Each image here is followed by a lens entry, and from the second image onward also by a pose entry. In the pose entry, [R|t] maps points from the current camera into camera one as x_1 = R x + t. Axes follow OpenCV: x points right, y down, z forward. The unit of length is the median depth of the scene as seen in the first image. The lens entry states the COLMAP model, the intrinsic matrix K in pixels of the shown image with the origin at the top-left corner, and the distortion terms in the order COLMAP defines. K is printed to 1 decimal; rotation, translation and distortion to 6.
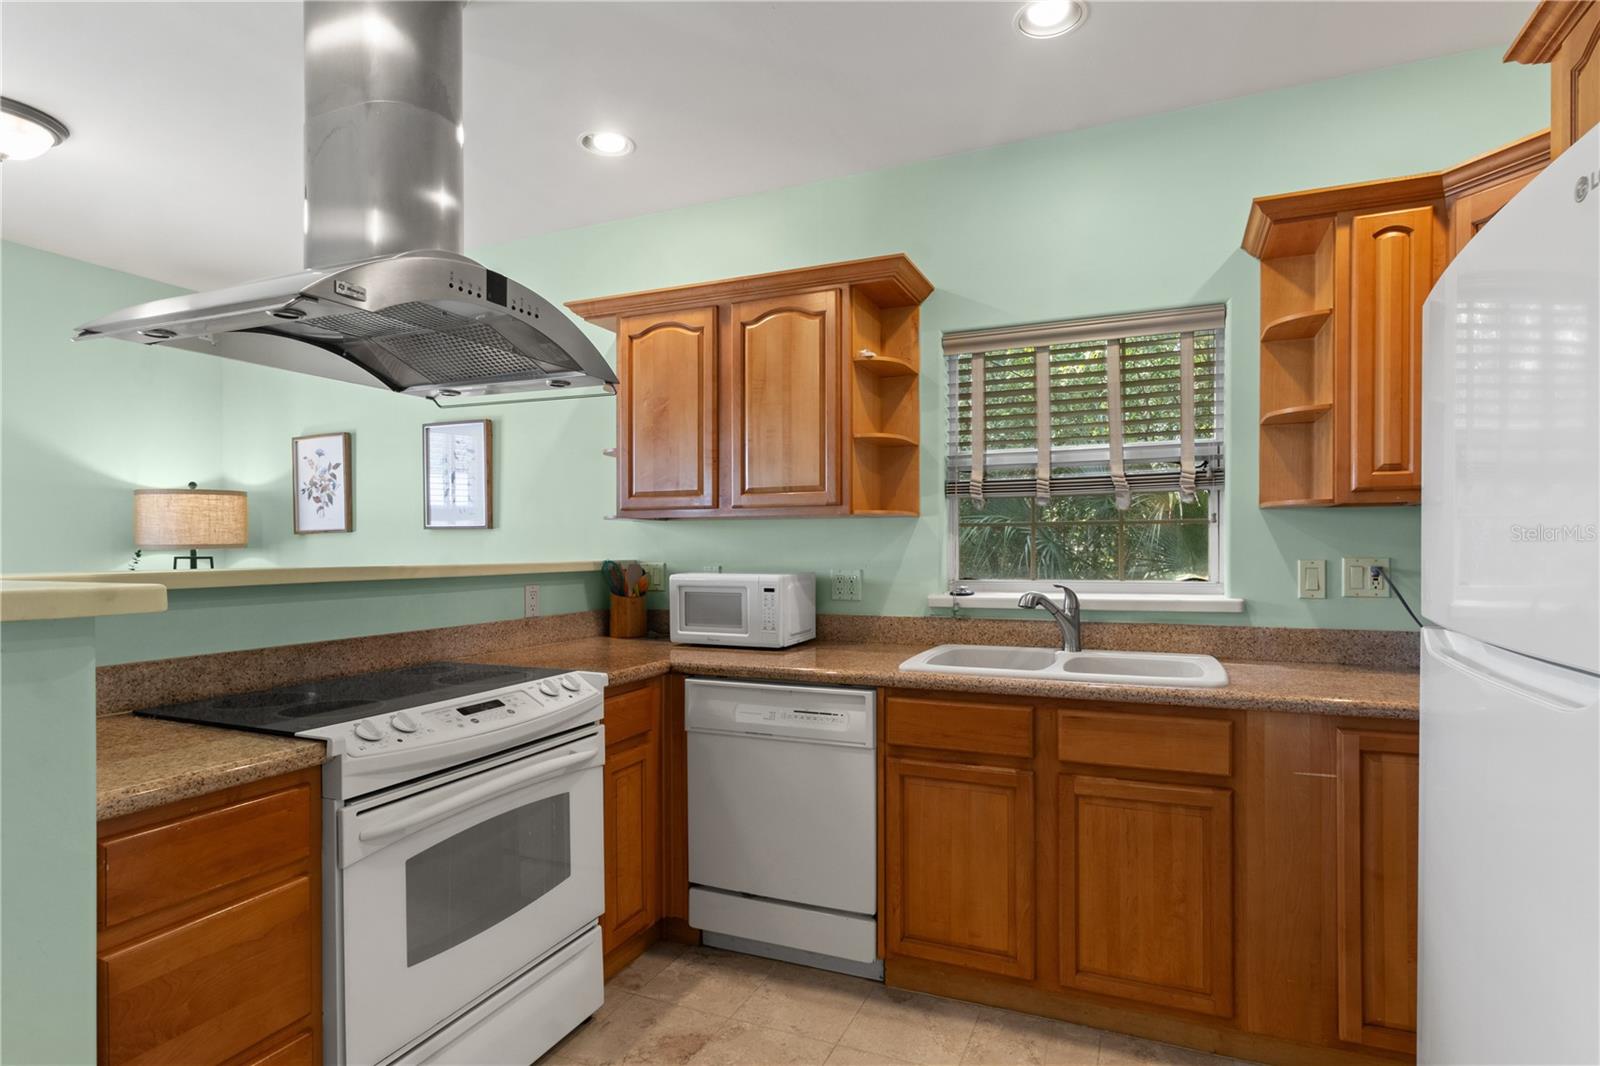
lens RADIAL K [[804.4, 0, 820.8], [0, 804.4, 553.9], [0, 0, 1]] dist [0.001076, -0.001326]
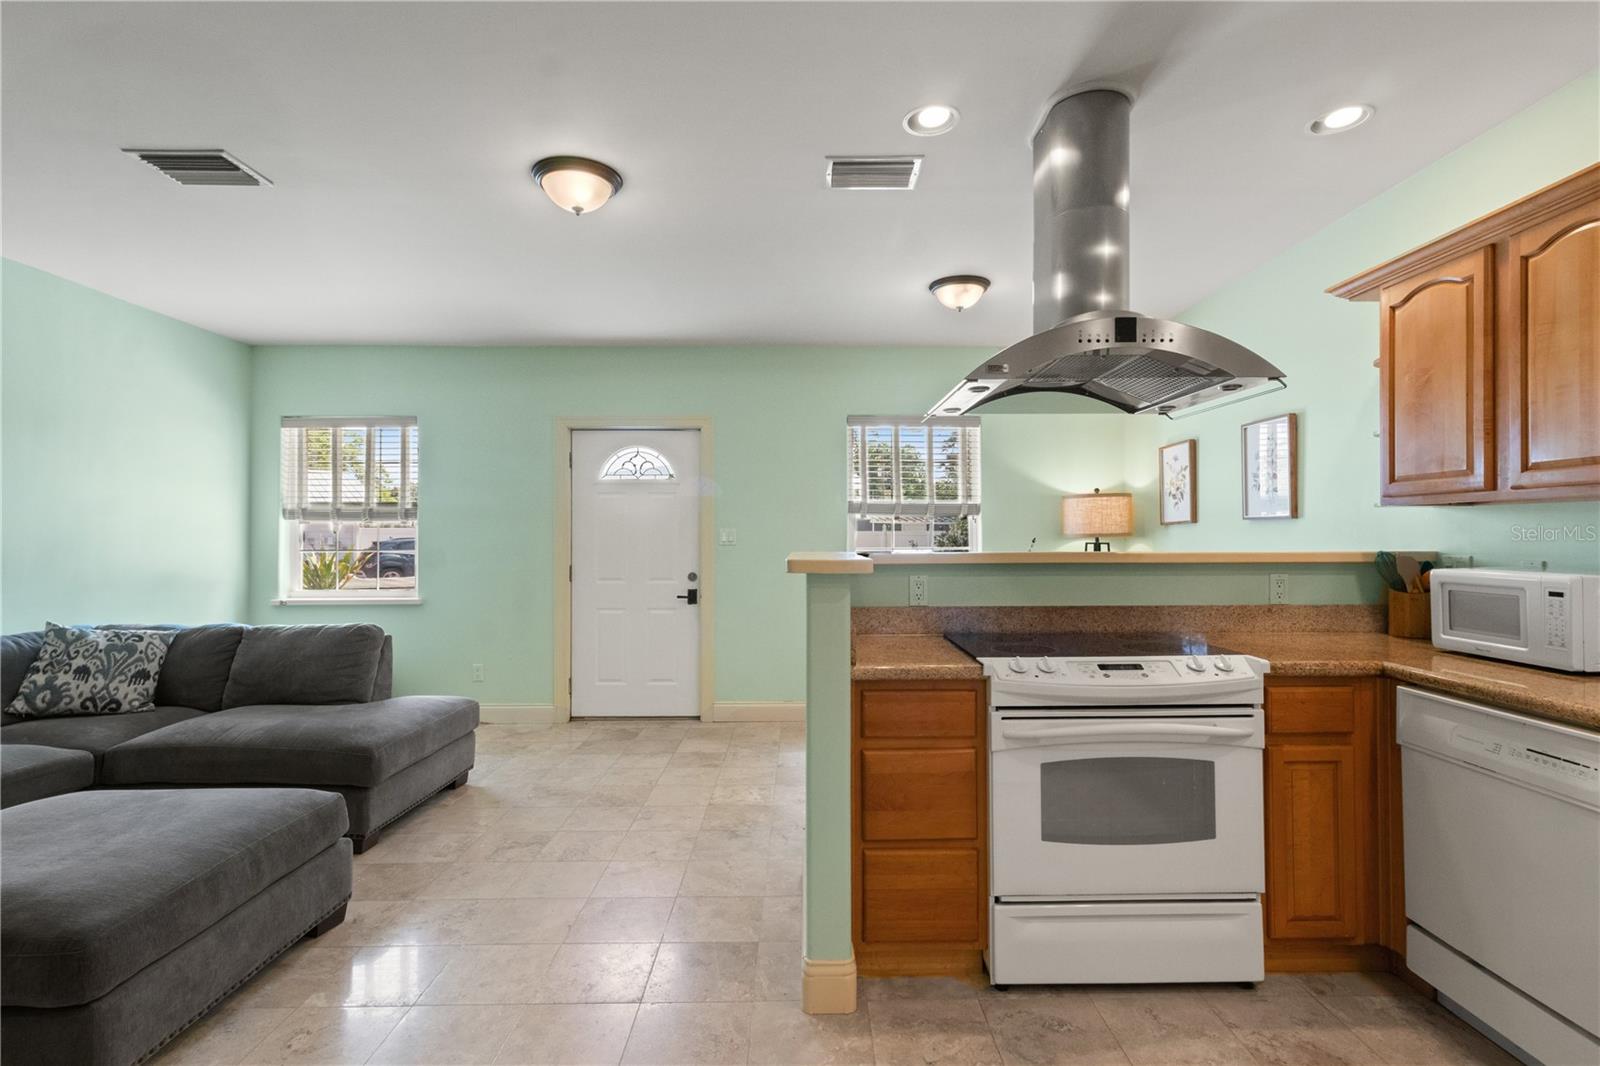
lens RADIAL K [[762.4, 0, 825.4], [0, 762.4, 531.7], [0, 0, 1]] dist [-0.000970, 0.001313]
pose [[0.411660, -0.003646, -0.911330, 0.348598], [-0.005518, 0.999964, -0.006493, -0.006735], [0.911321, 0.007702, 0.411625, 0.071181]]
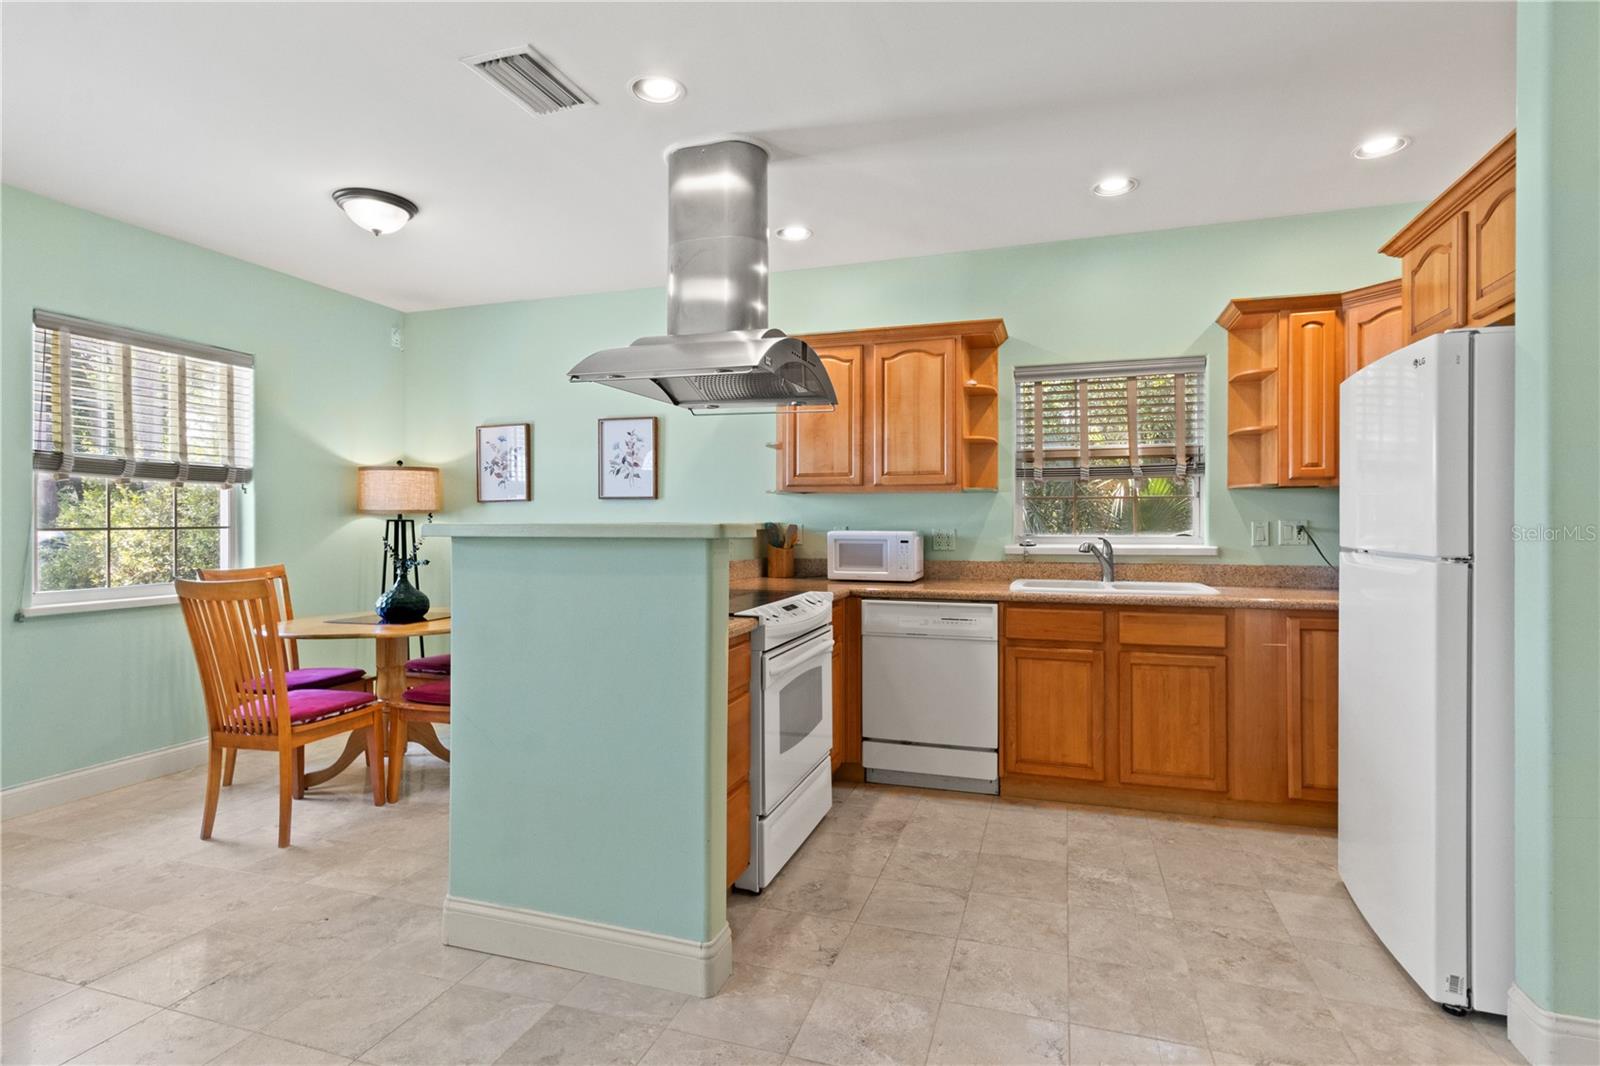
lens RADIAL K [[762.4, 0, 817.4], [0, 762.4, 520.1], [0, 0, 1]] dist [-0.000970, 0.001313]
pose [[0.996060, 0.004716, 0.088557, -0.383735], [-0.003828, 0.999941, -0.010188, 0.022736], [-0.088599, 0.009808, 0.996019, -0.409237]]
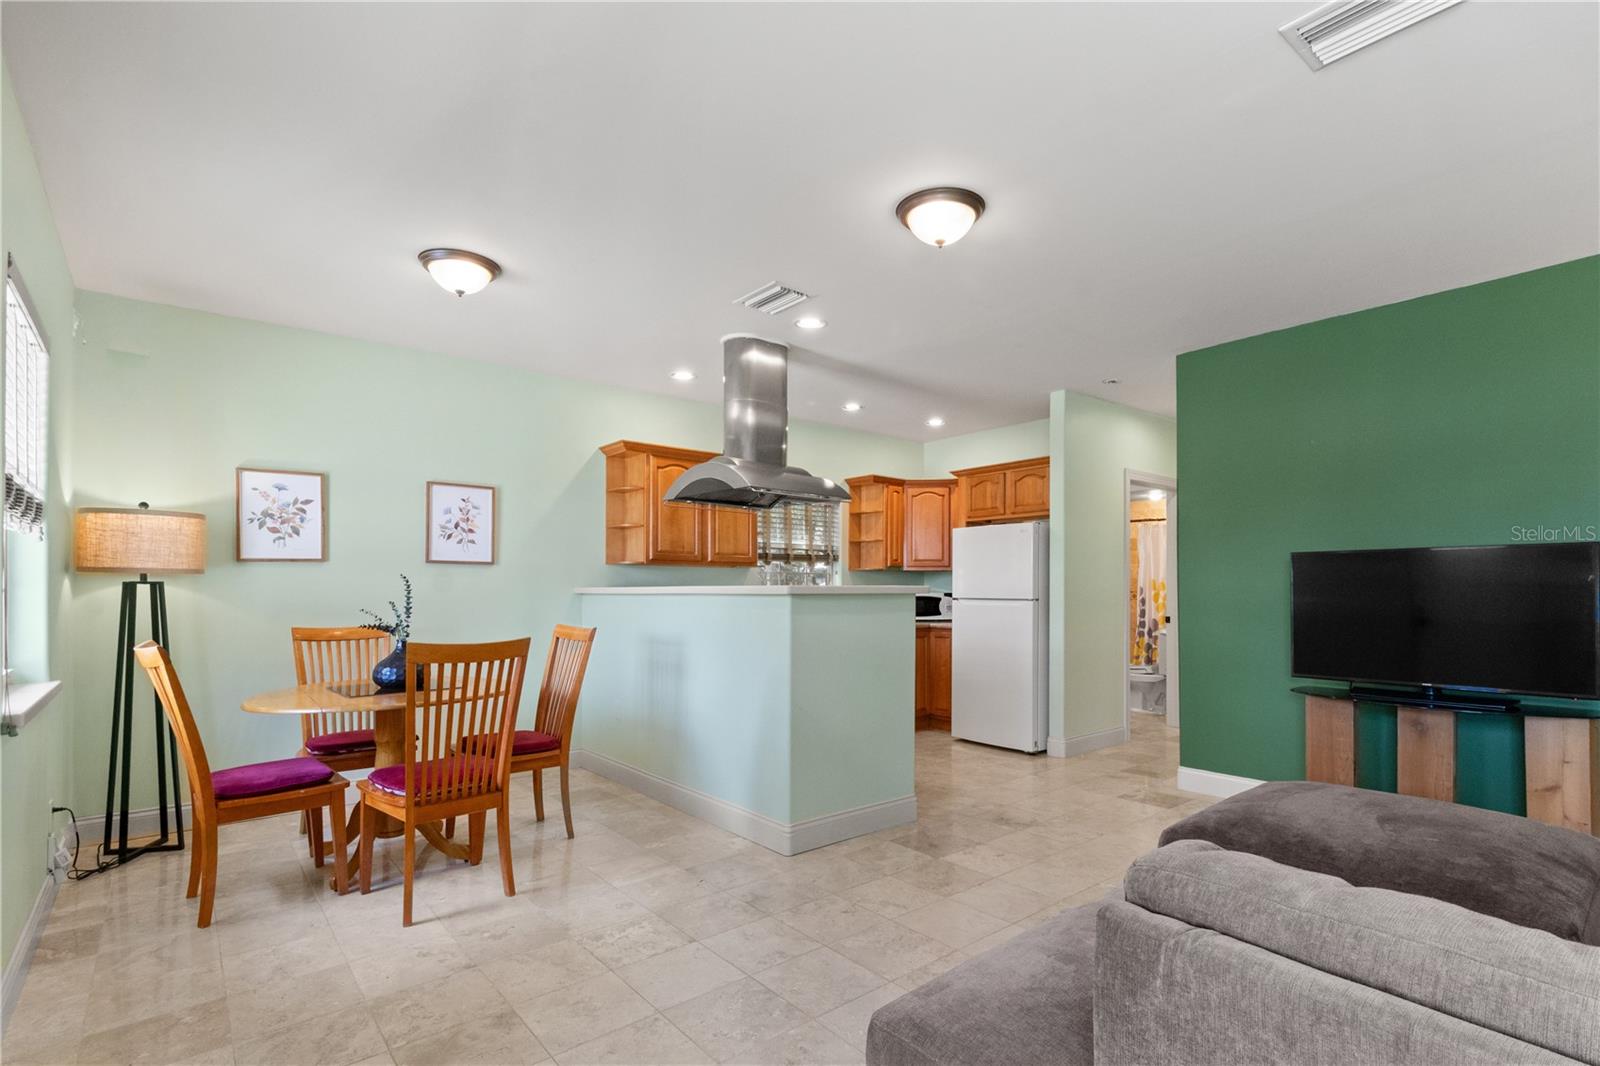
lens RADIAL K [[762.4, 0, 821.1], [0, 762.4, 571.4], [0, 0, 1]] dist [-0.000970, 0.001313]
pose [[0.455159, 0.028083, 0.889967, -1.985947], [0.004895, 0.999408, -0.034040, 0.041632], [-0.890397, 0.019850, 0.454752, -0.168000]]
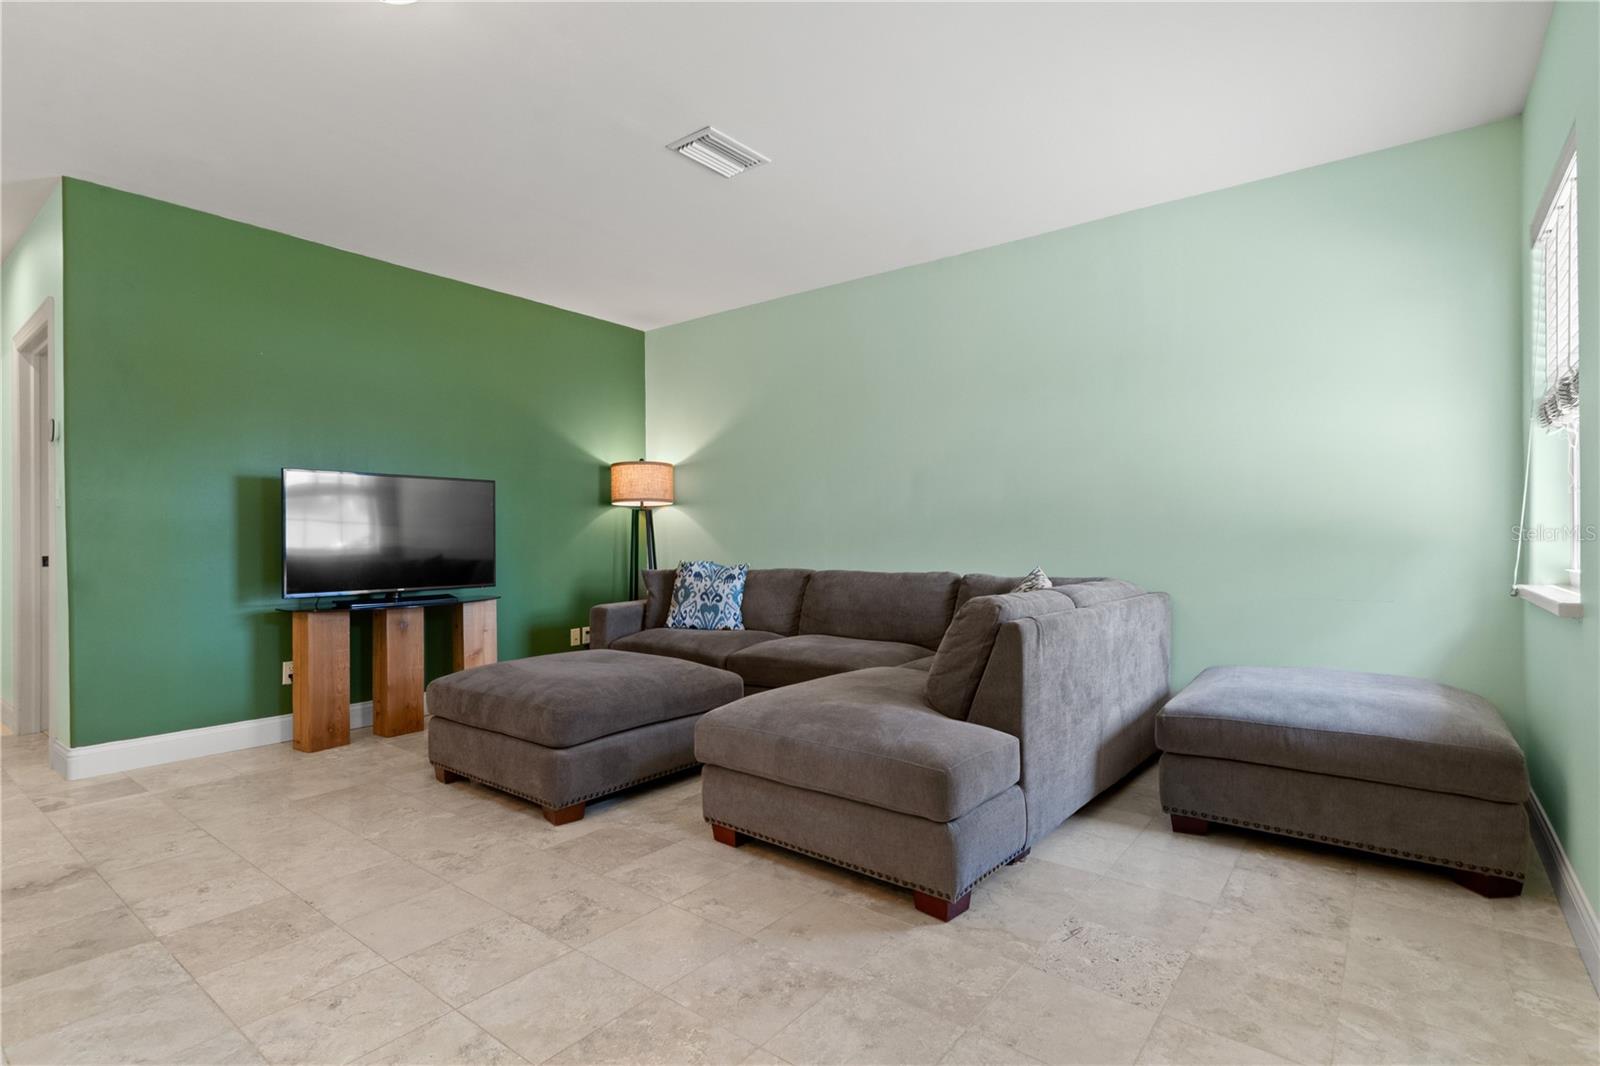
lens RADIAL K [[762.4, 0, 809.3], [0, 762.4, 543.7], [0, 0, 1]] dist [-0.000970, 0.001313]
pose [[-0.967248, 0.007872, 0.253710, -1.522901], [0.011006, 0.999880, 0.010936, 0.095906], [-0.253593, 0.013371, -0.967219, 0.892532]]
